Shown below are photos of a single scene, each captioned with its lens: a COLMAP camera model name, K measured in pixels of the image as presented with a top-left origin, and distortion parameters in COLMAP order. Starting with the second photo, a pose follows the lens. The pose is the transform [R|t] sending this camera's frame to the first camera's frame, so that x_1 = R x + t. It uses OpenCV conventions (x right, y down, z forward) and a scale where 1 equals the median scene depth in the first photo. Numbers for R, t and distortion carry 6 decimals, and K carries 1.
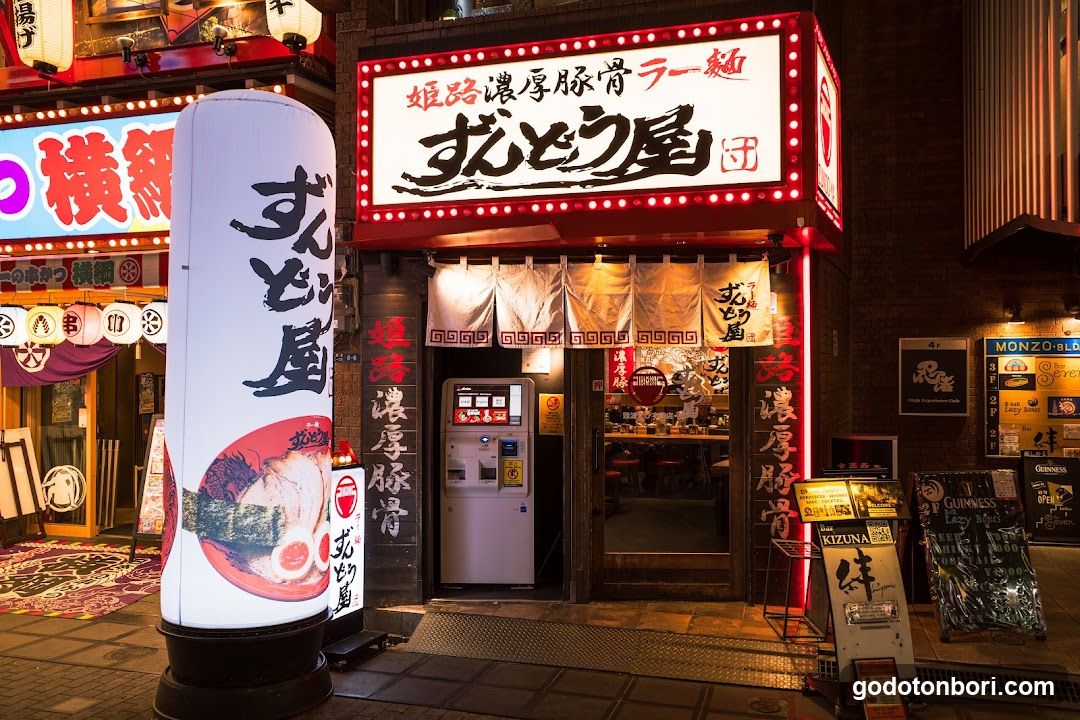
lens RADIAL K [[847.7, 0, 540.0], [0, 847.7, 360.0], [0, 0, 1]] dist [-0.029427, 0.047299]
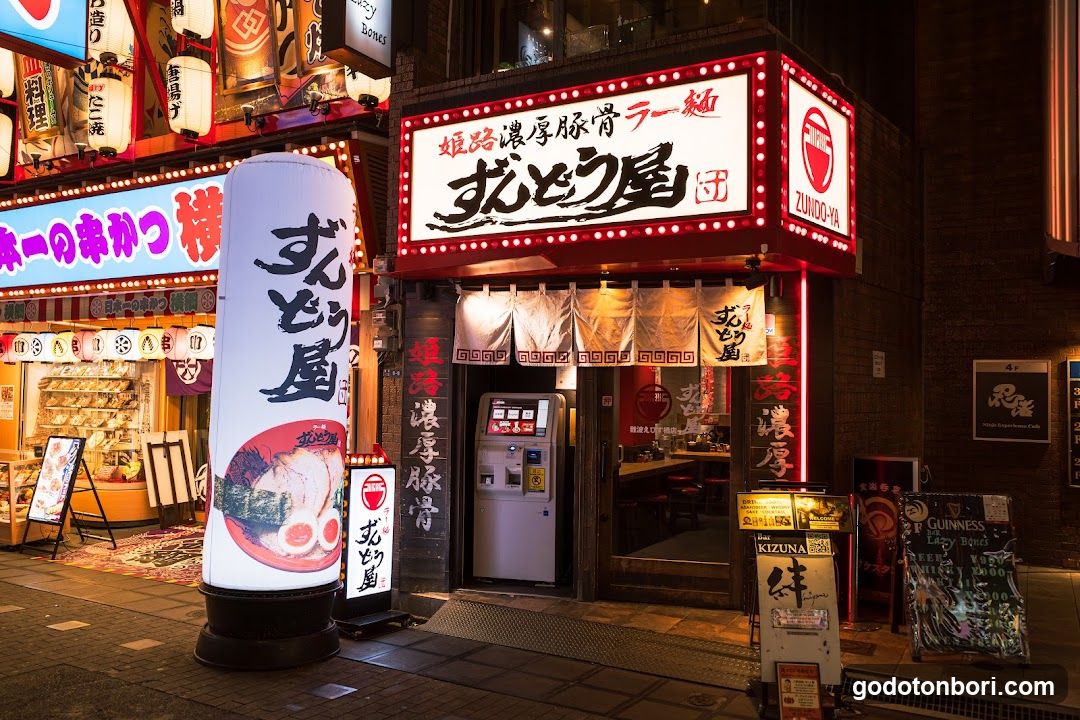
lens RADIAL K [[847.7, 0, 540.0], [0, 847.7, 360.0], [0, 0, 1]] dist [-0.029427, 0.047299]
pose [[0.973354, 0.006566, -0.229214, 0.242018], [-0.012379, 0.999637, -0.023932, 0.004781], [0.228973, 0.026131, 0.973082, -0.079619]]
